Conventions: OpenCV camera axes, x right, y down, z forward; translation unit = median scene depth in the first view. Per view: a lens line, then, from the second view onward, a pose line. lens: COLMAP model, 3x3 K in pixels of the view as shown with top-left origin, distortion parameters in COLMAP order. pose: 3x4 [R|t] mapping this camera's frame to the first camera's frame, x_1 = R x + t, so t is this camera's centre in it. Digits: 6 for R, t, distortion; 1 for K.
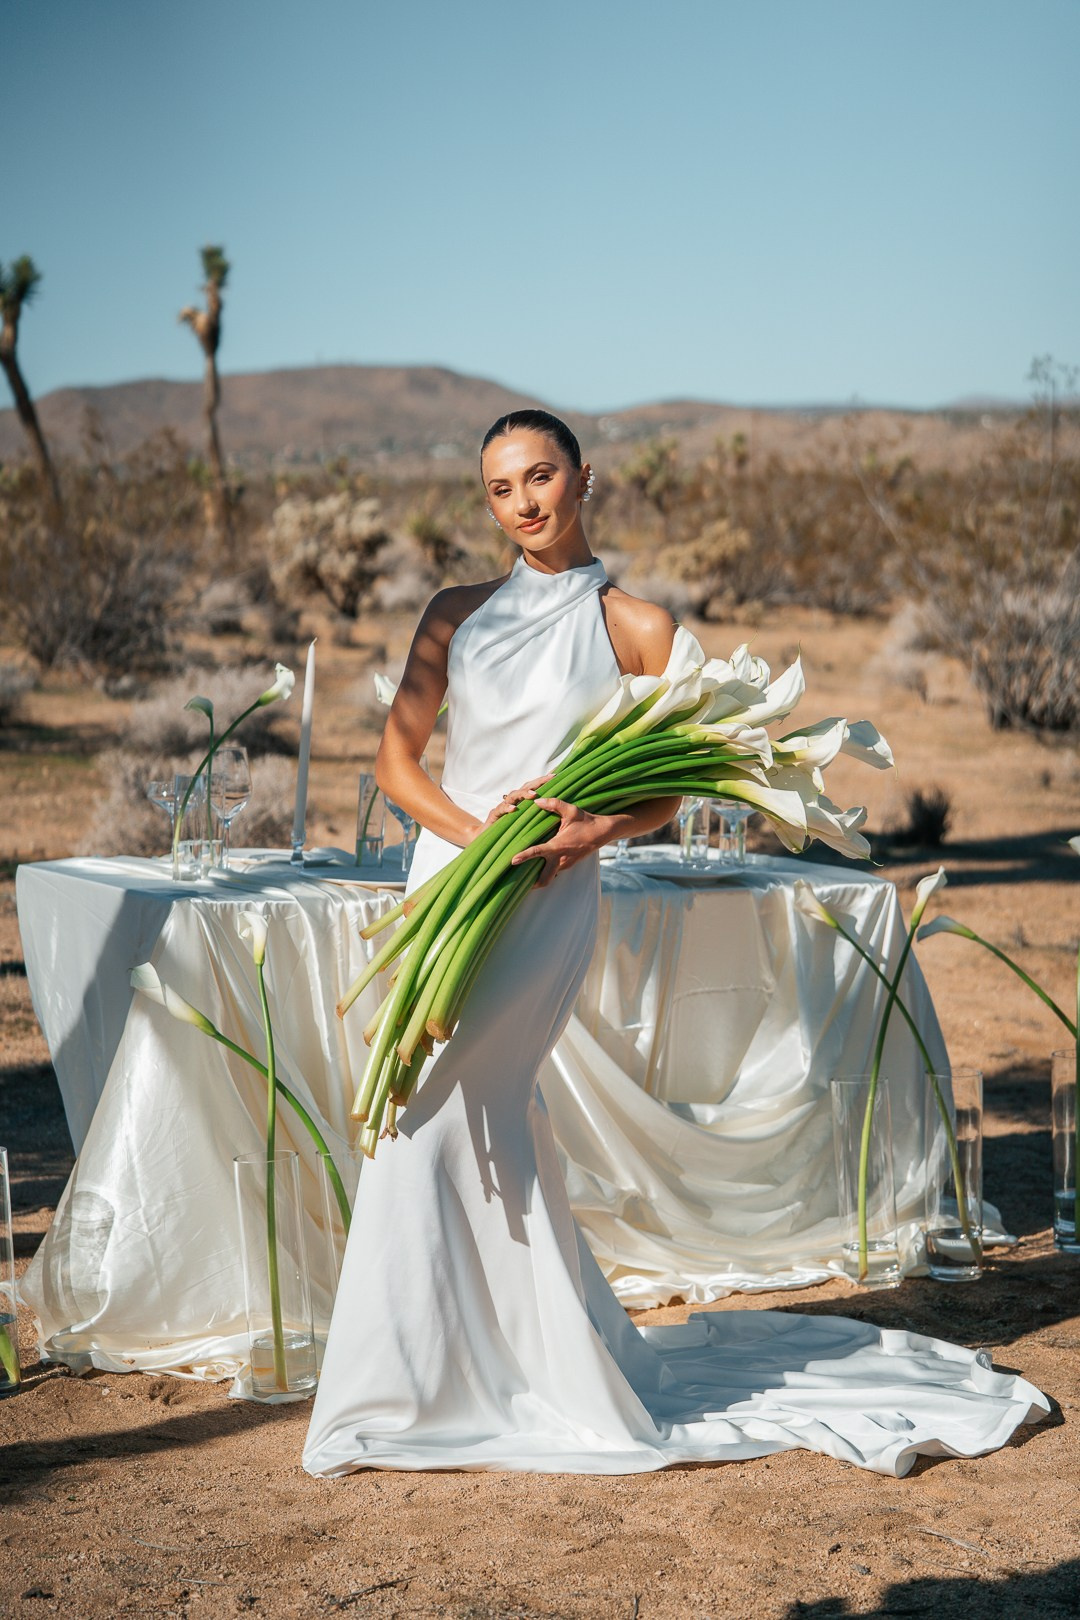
lens RADIAL K [[3246.5, 0, 540.0], [0, 3246.5, 810.0], [0, 0, 1]] dist [0.285875, 0.004906]
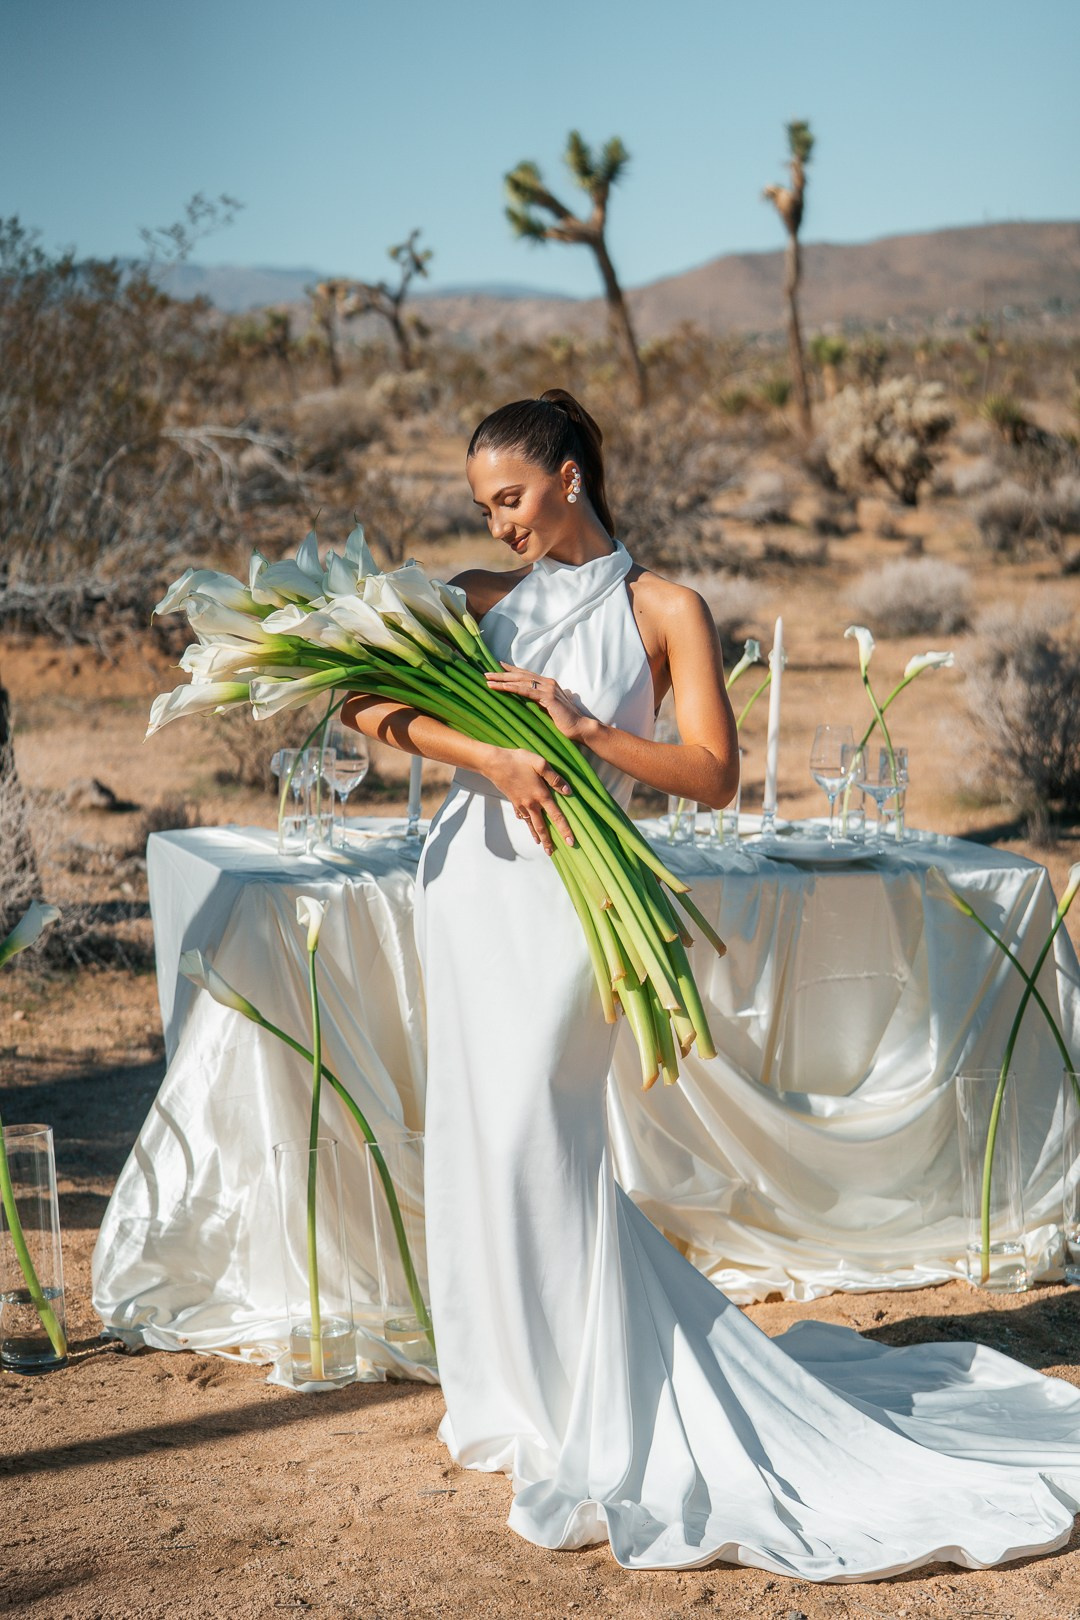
lens RADIAL K [[3272.4, 0, 542.0], [0, 3272.4, 829.6], [0, 0, 1]] dist [0.265688, -0.142857]
pose [[0.980664, 0.020476, -0.194624, 0.156430], [-0.011746, 0.998877, 0.045906, -0.032262], [0.195345, -0.042732, 0.979803, 0.029684]]
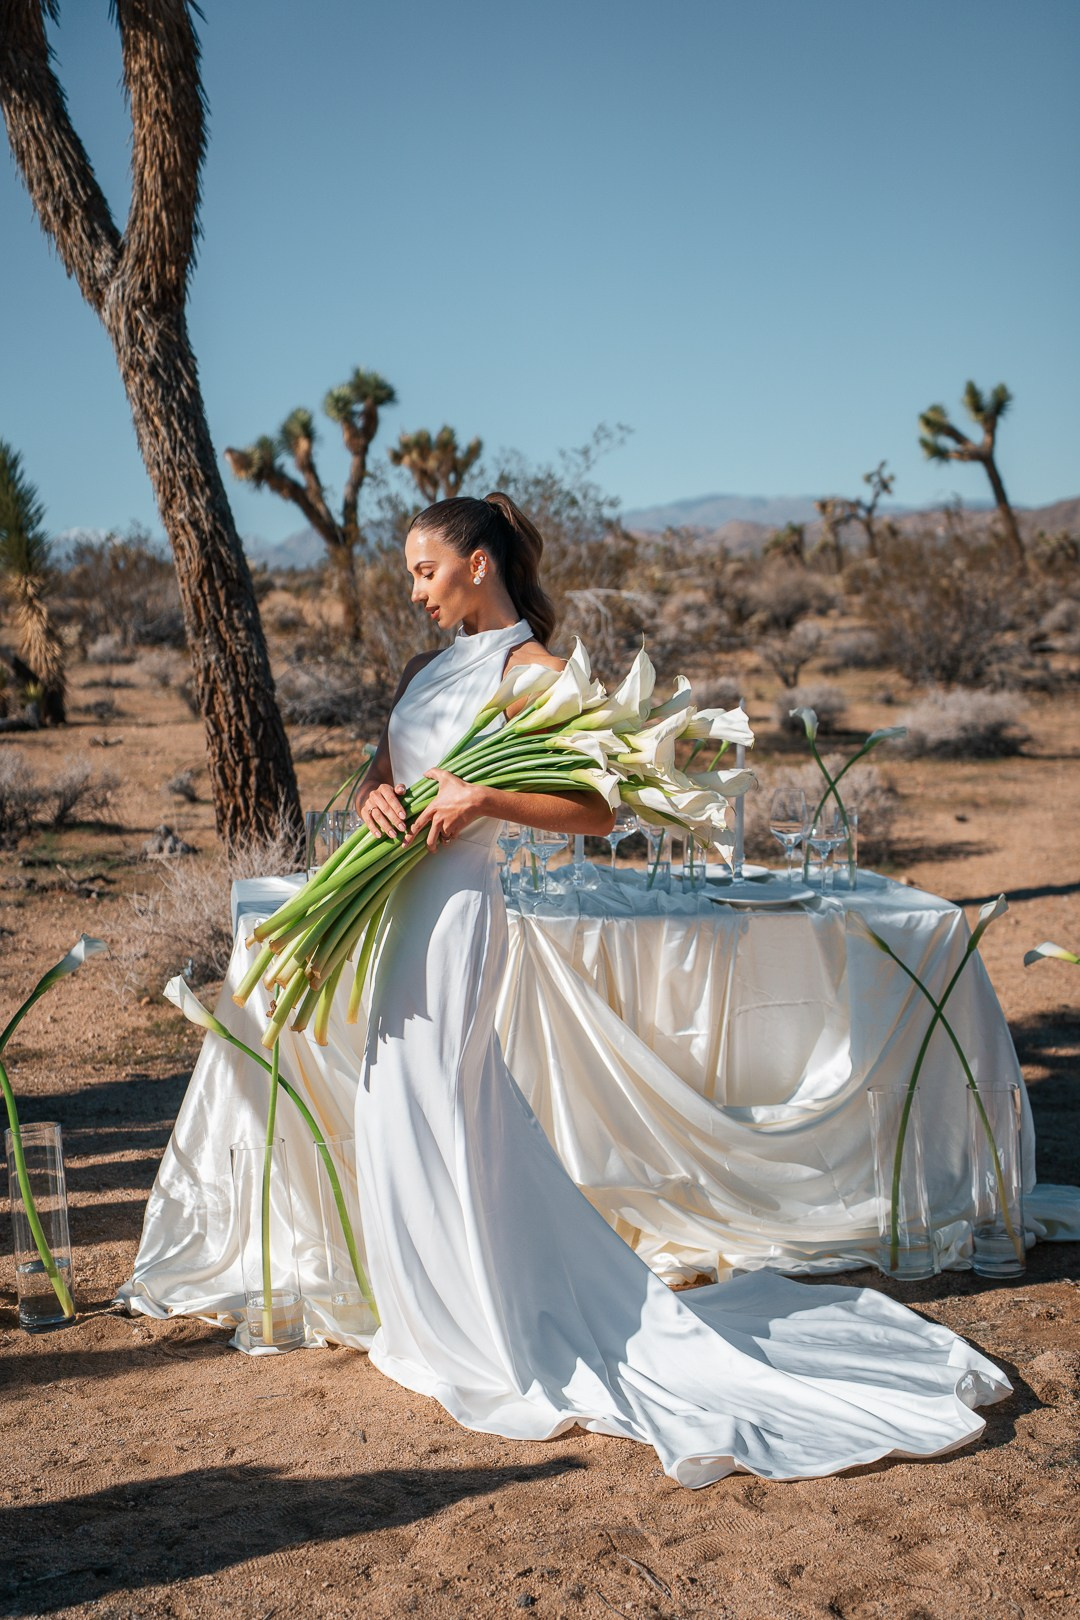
lens RADIAL K [[2246.8, 0, 551.3], [0, 2246.8, 824.4], [0, 0, 1]] dist [0.225460, 0.094833]
pose [[0.924222, 0.010559, -0.381710, 0.282106], [-0.002337, 0.999755, 0.021998, -0.023897], [0.381849, -0.019439, 0.924020, 0.246892]]
